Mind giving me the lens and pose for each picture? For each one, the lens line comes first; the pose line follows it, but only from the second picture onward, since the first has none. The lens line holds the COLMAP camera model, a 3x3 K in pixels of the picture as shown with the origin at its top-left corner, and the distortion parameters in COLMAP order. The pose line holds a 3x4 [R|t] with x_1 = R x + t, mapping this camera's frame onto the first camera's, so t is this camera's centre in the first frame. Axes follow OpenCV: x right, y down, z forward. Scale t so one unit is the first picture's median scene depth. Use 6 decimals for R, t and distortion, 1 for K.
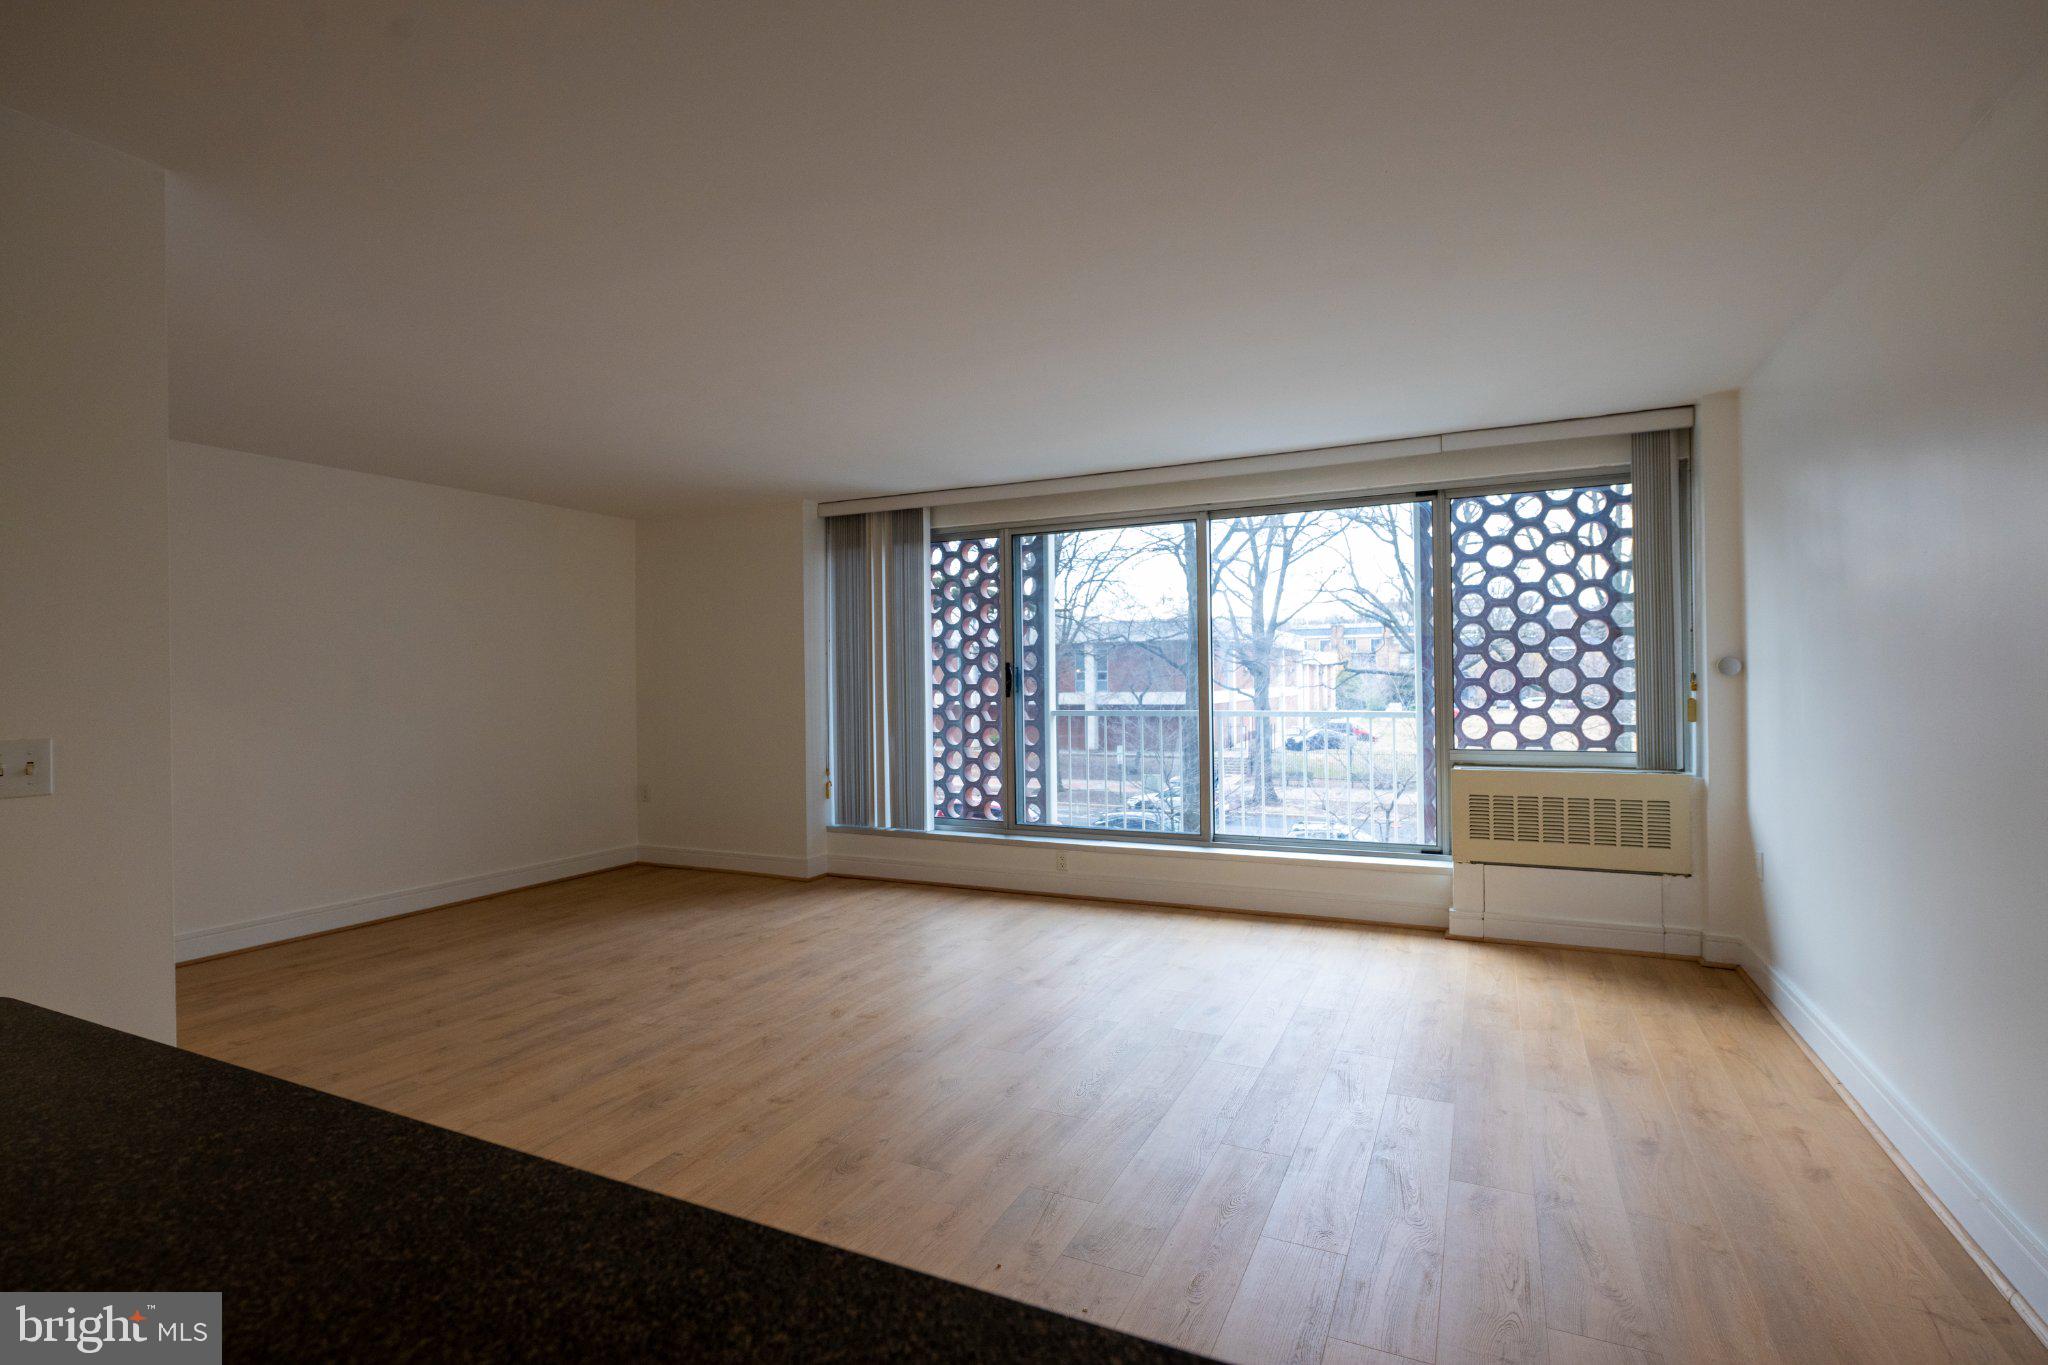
lens RADIAL K [[983.1, 0, 1024.0], [0, 983.1, 682.5], [0, 0, 1]] dist [0.001418, -0.000119]
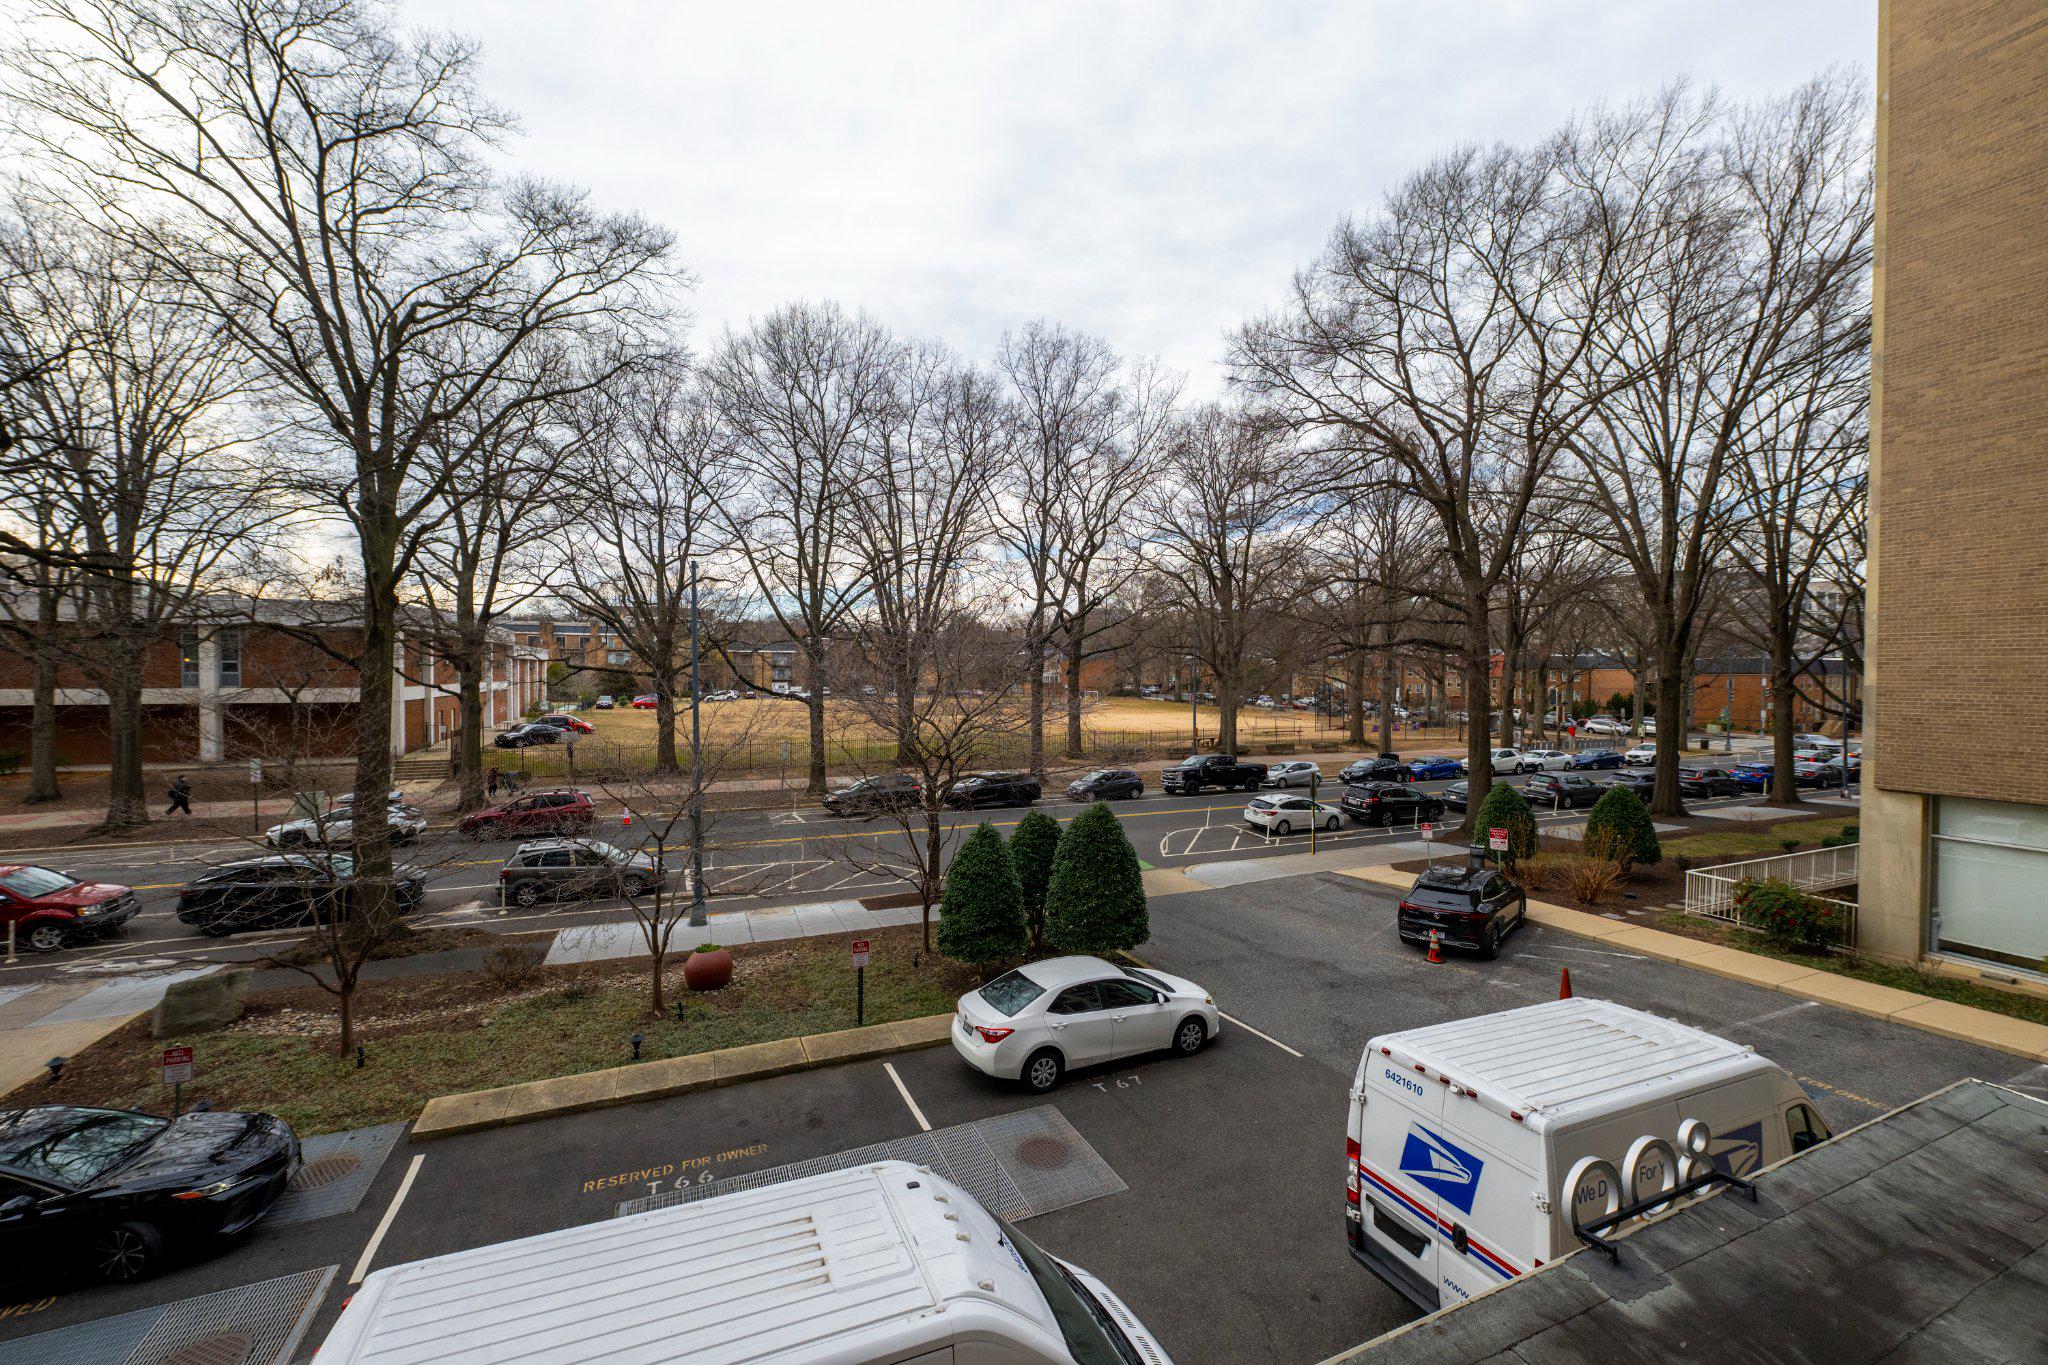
lens RADIAL K [[794.0, 0, 1017.3], [0, 794.0, 684.8], [0, 0, 1]] dist [0.000371, -0.000337]
pose [[0.660109, 0.002535, 0.751165, 0.214166], [-0.010662, 0.999925, 0.005995, -0.037579], [-0.751094, -0.011967, 0.660087, 1.173942]]
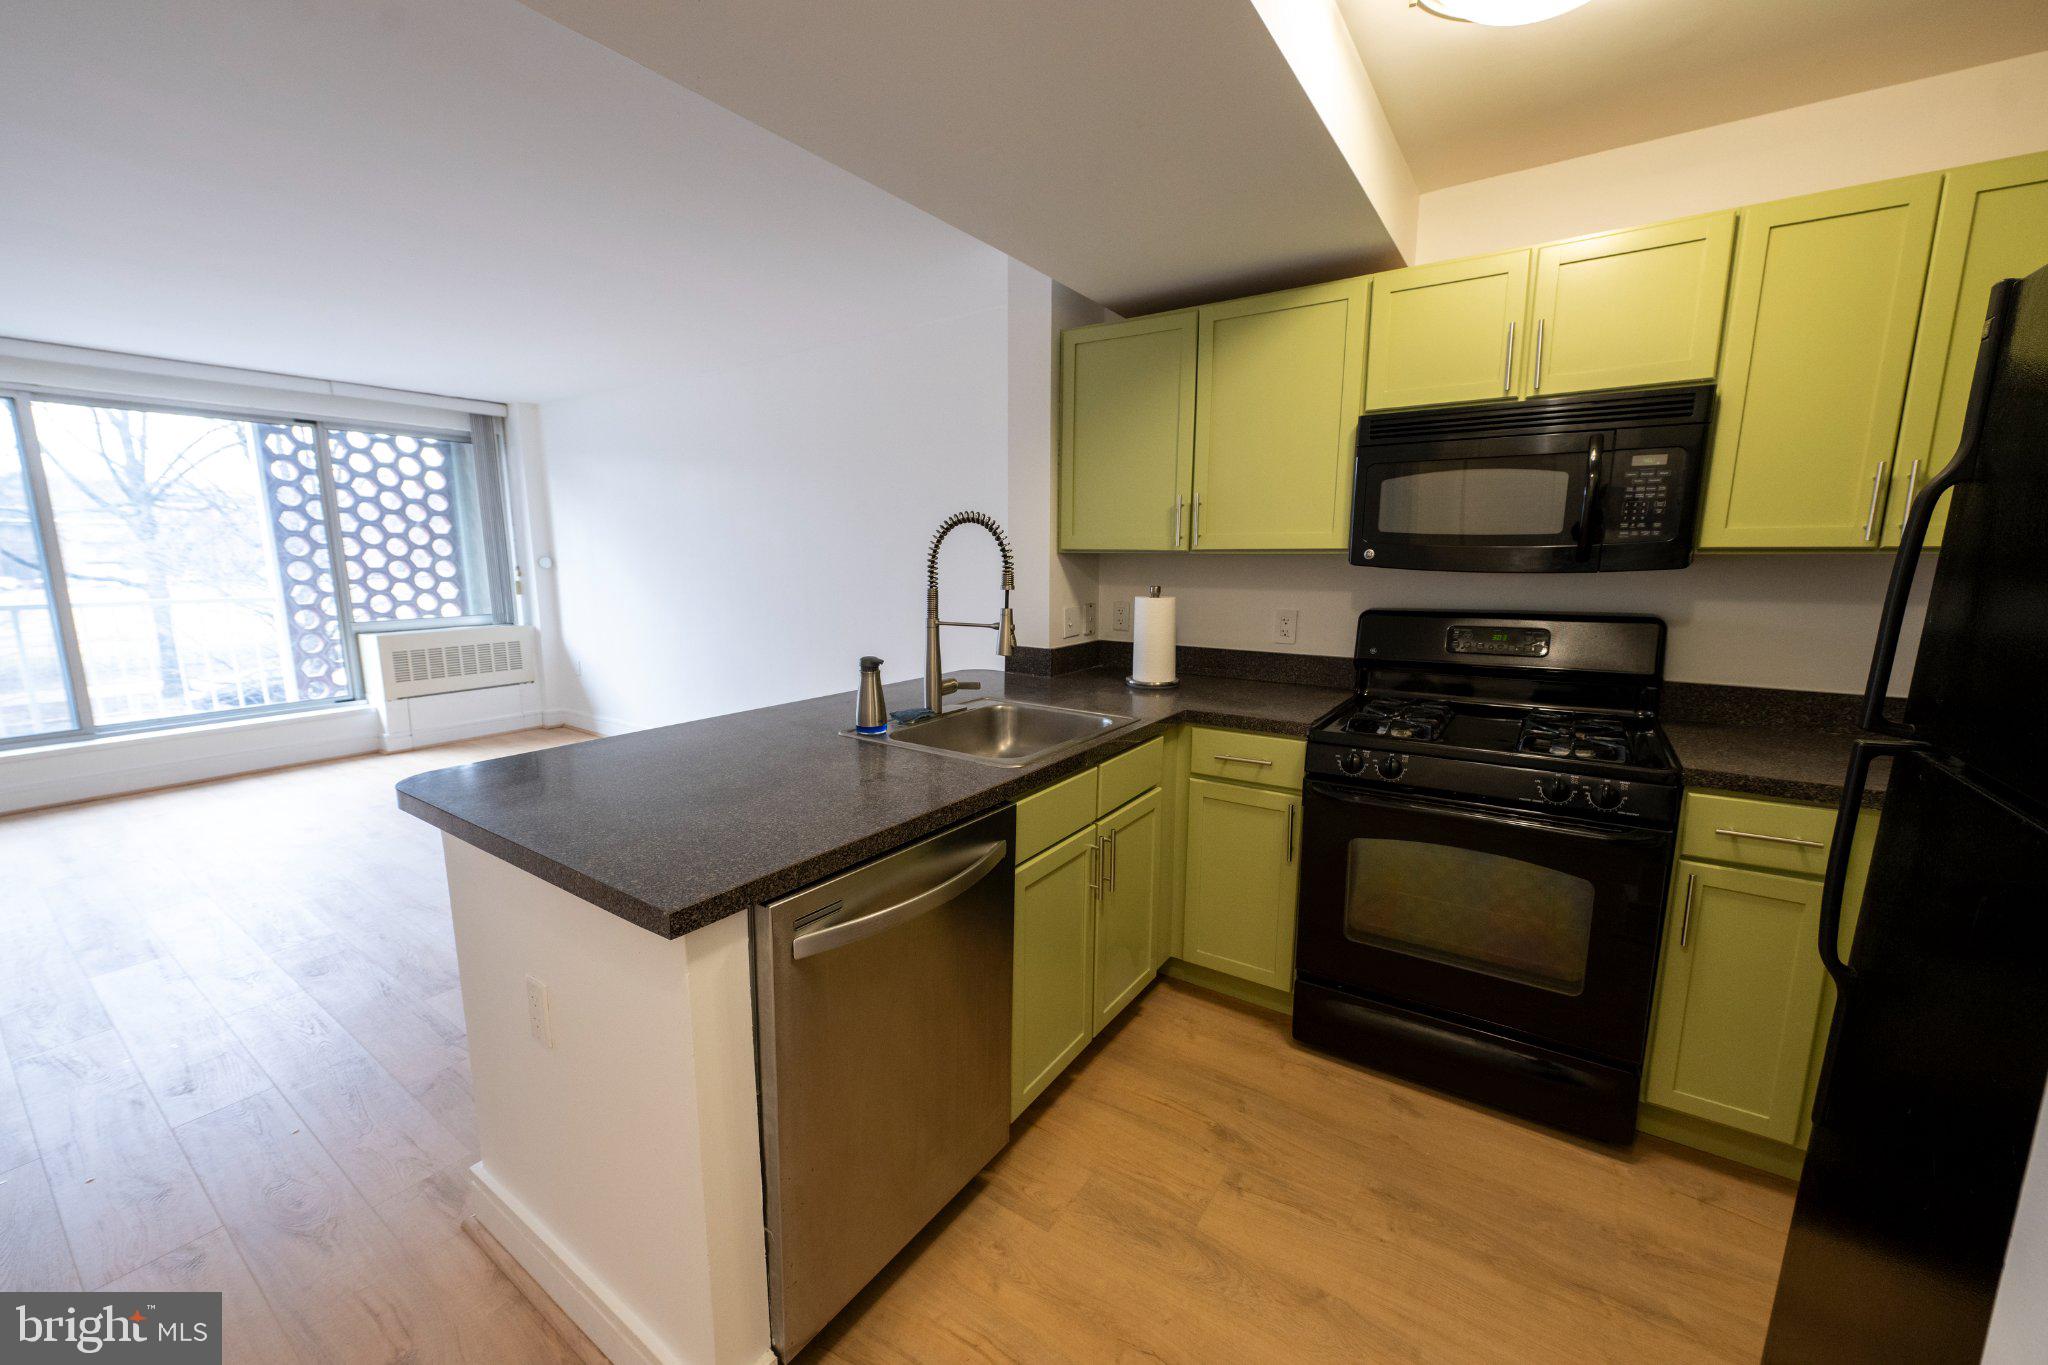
lens RADIAL K [[794.0, 0, 1017.3], [0, 794.0, 684.8], [0, 0, 1]] dist [0.000371, -0.000337]
pose [[0.162700, -0.149183, 0.975332, -0.448669], [-0.003403, 0.988413, 0.151752, -0.014528], [-0.986670, -0.028009, 0.160307, -0.069027]]
